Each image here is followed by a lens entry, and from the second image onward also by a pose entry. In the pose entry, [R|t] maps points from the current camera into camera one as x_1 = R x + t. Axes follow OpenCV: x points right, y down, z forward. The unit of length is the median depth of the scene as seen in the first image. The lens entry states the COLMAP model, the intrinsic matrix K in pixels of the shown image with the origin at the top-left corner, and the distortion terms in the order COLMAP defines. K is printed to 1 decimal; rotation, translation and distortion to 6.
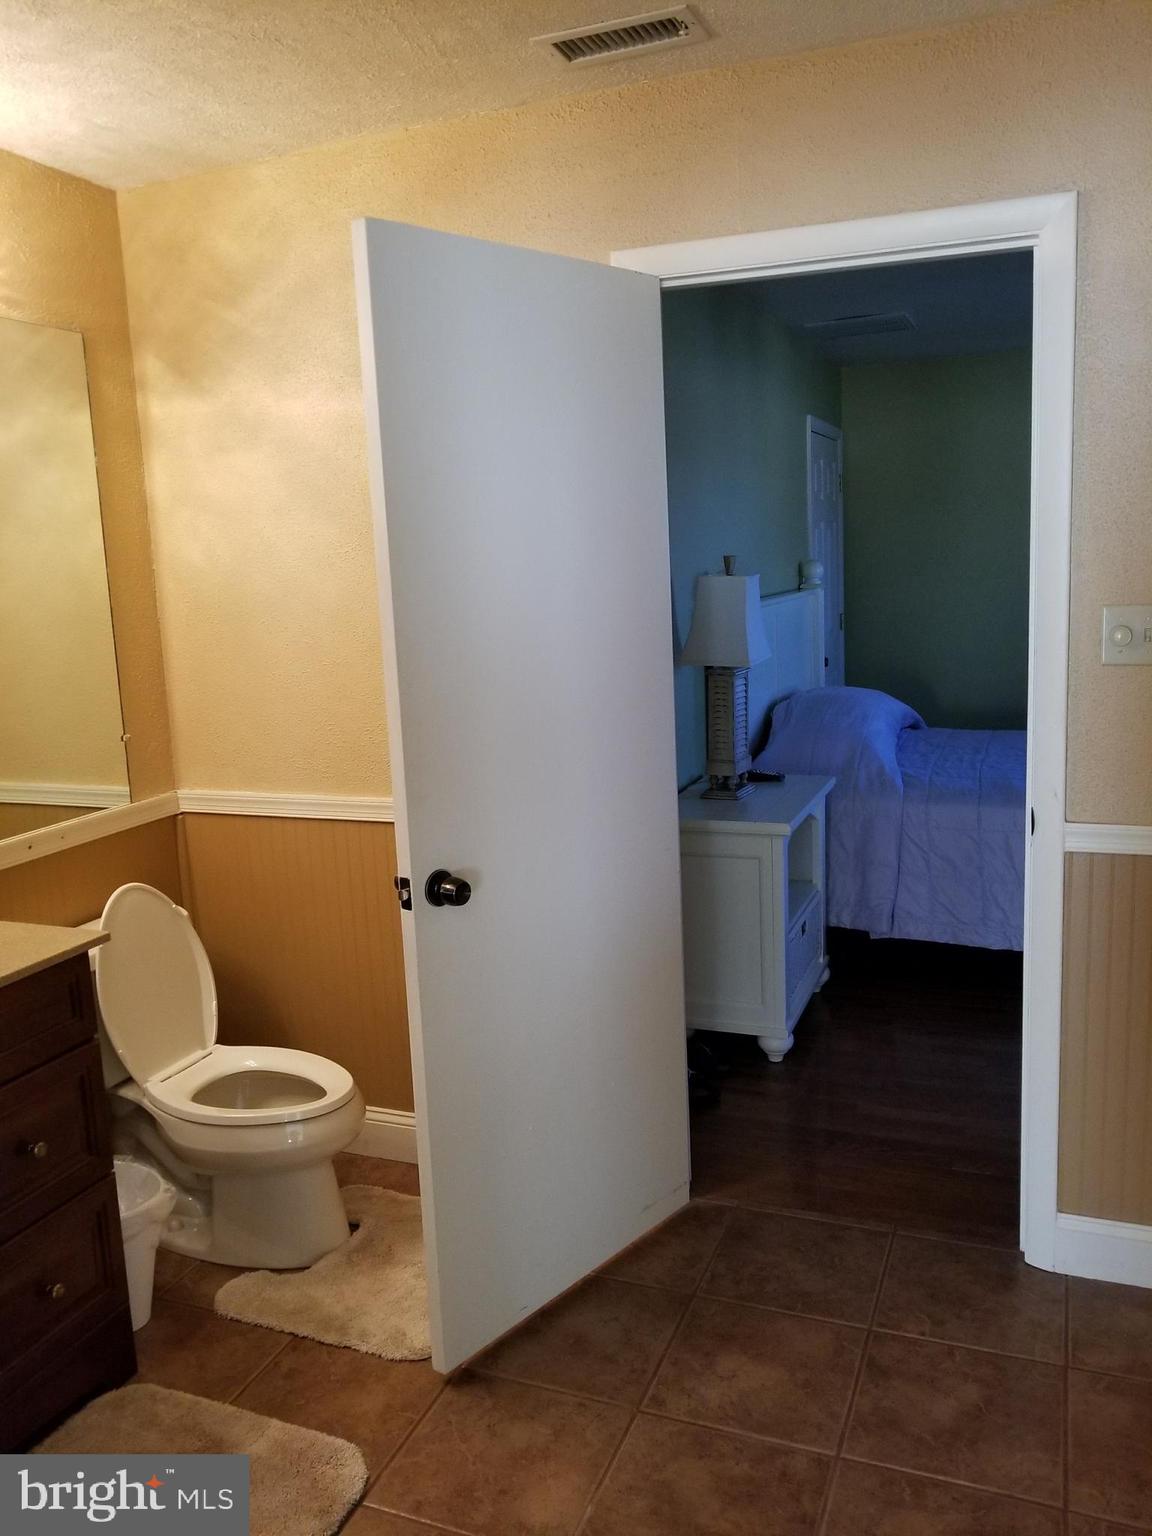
lens RADIAL K [[1216.0, 0, 572.6], [0, 1216.0, 746.9], [0, 0, 1]] dist [-0.003180, -0.009919]
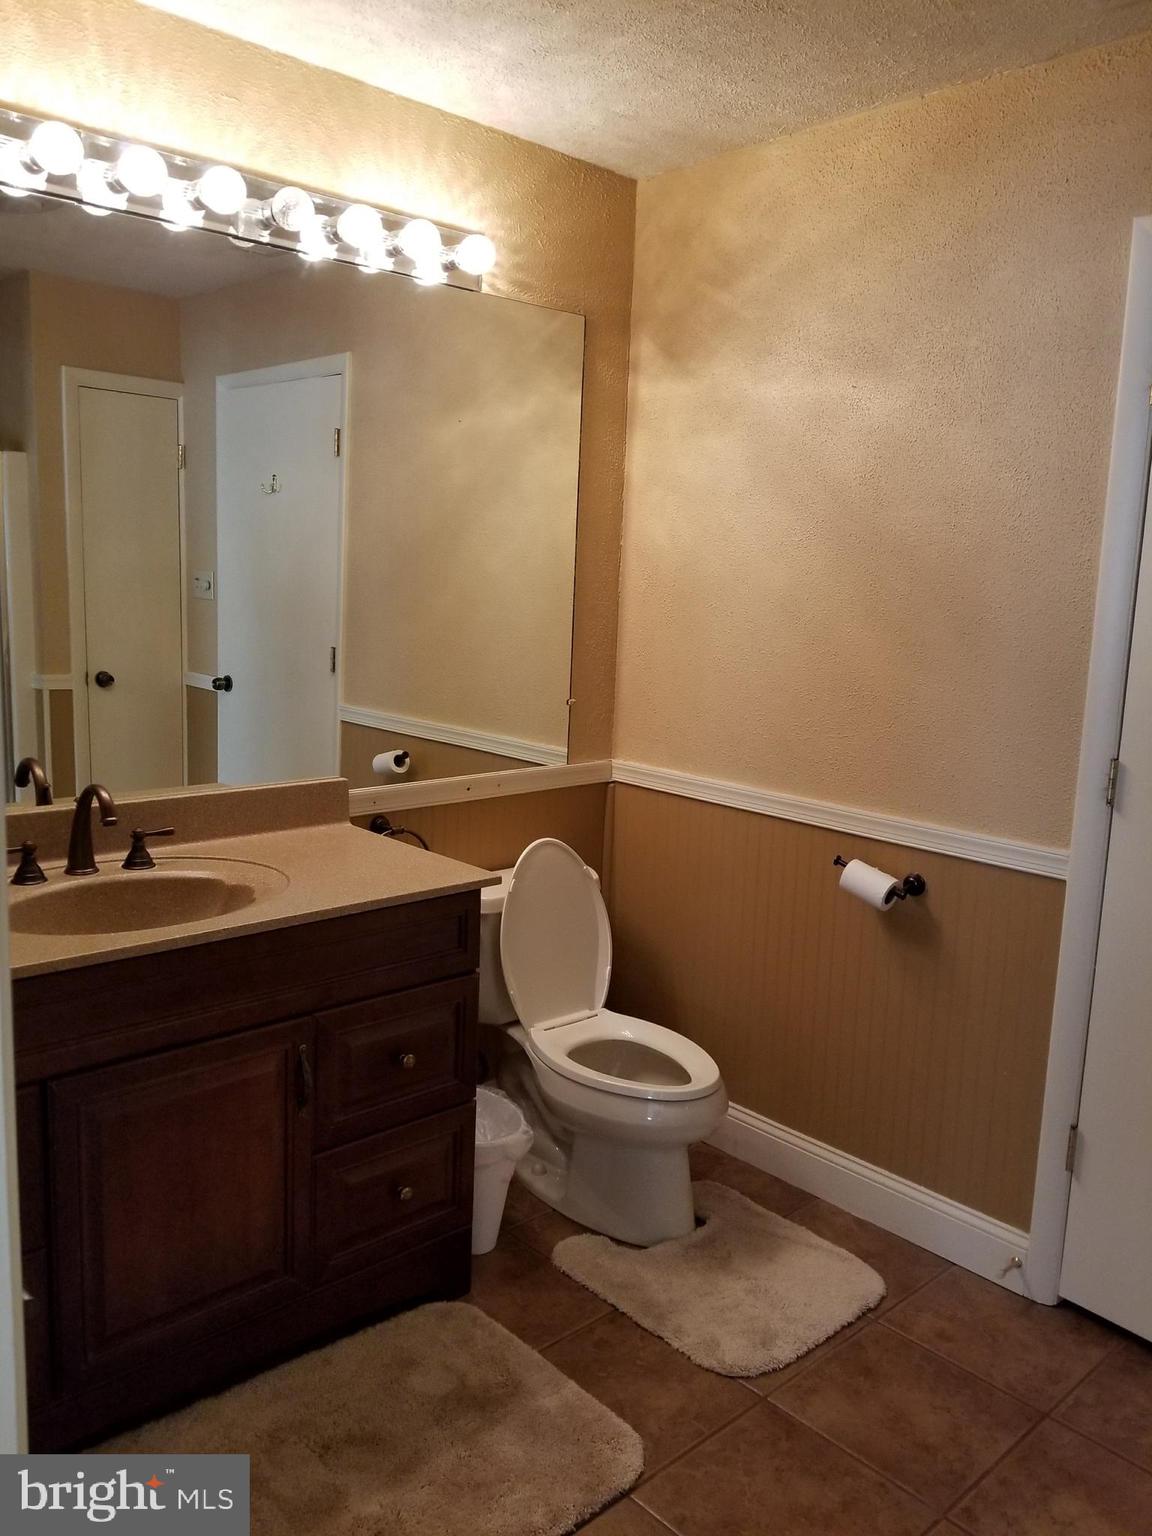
lens RADIAL K [[1216.0, 0, 547.4], [0, 1216.0, 746.0], [0, 0, 1]] dist [-0.003180, -0.009919]
pose [[0.898196, 0.142800, -0.415754, 0.065363], [-0.144501, 0.989121, 0.027555, 0.005064], [0.415166, 0.035328, 0.909059, 0.043589]]
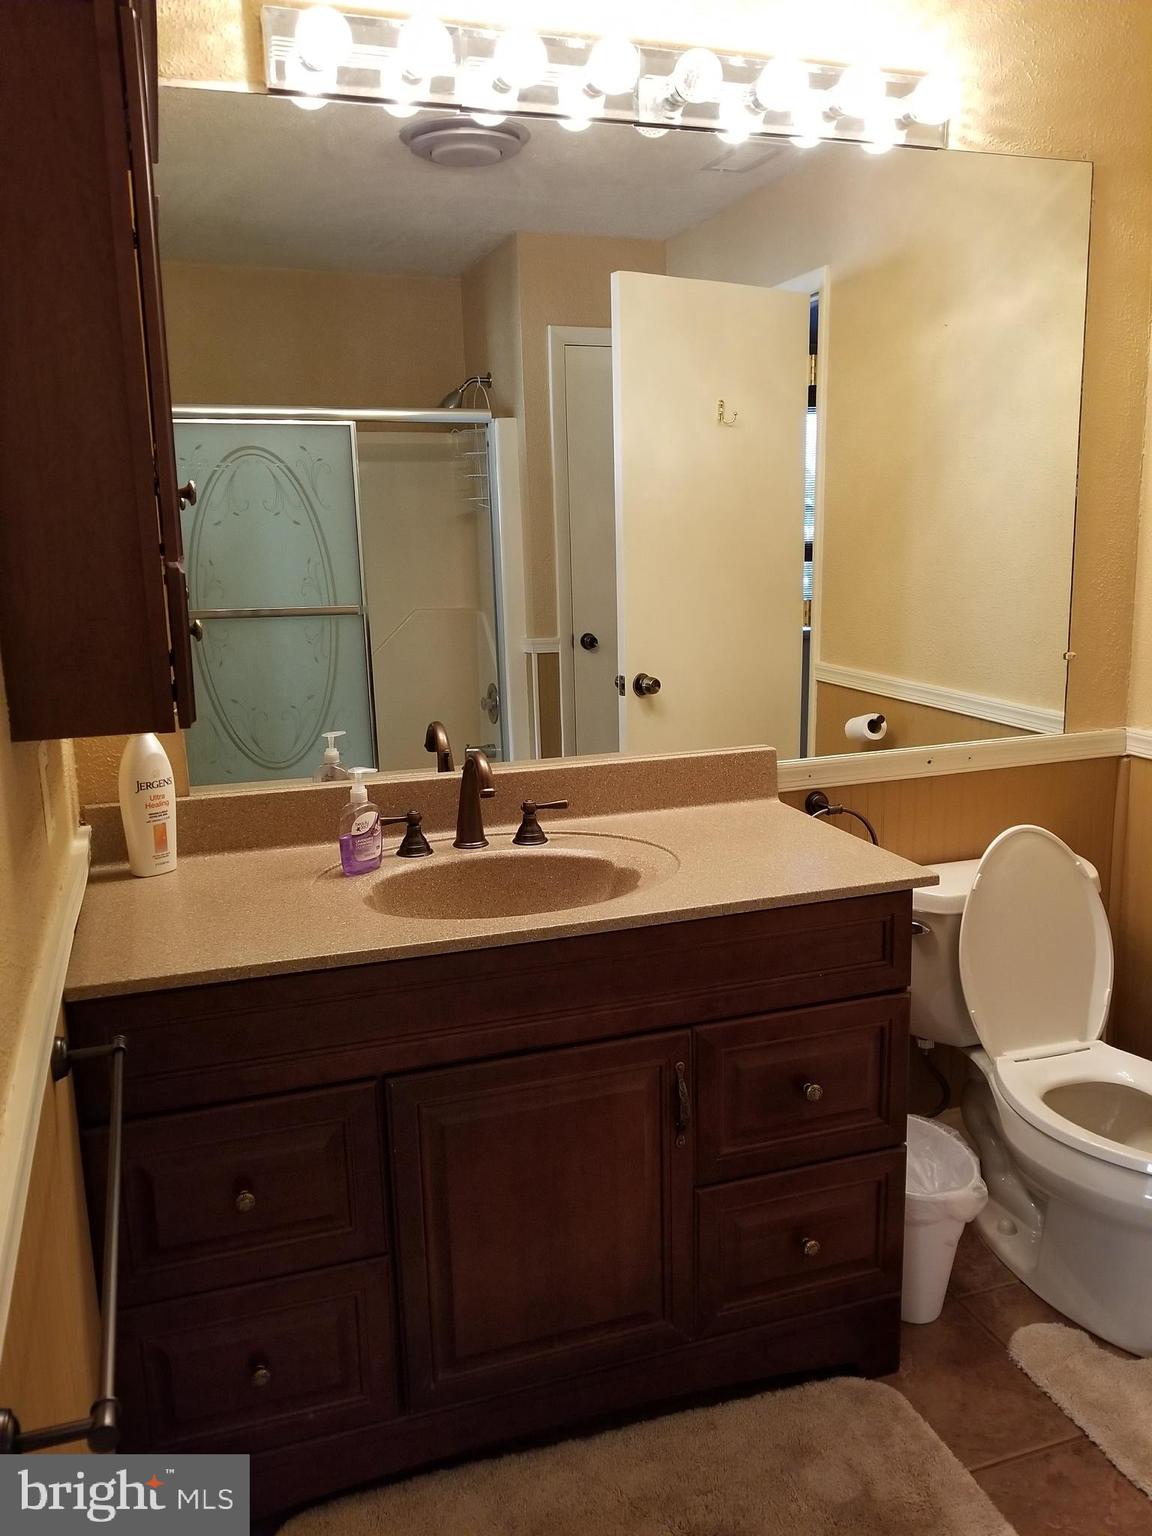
lens RADIAL K [[1216.0, 0, 580.7], [0, 1216.0, 756.7], [0, 0, 1]] dist [-0.003180, -0.009919]
pose [[0.653619, 0.175110, -0.736287, 0.051969], [-0.123613, 0.984501, 0.124409, -0.001625], [0.746661, 0.009698, 0.665134, 0.214236]]
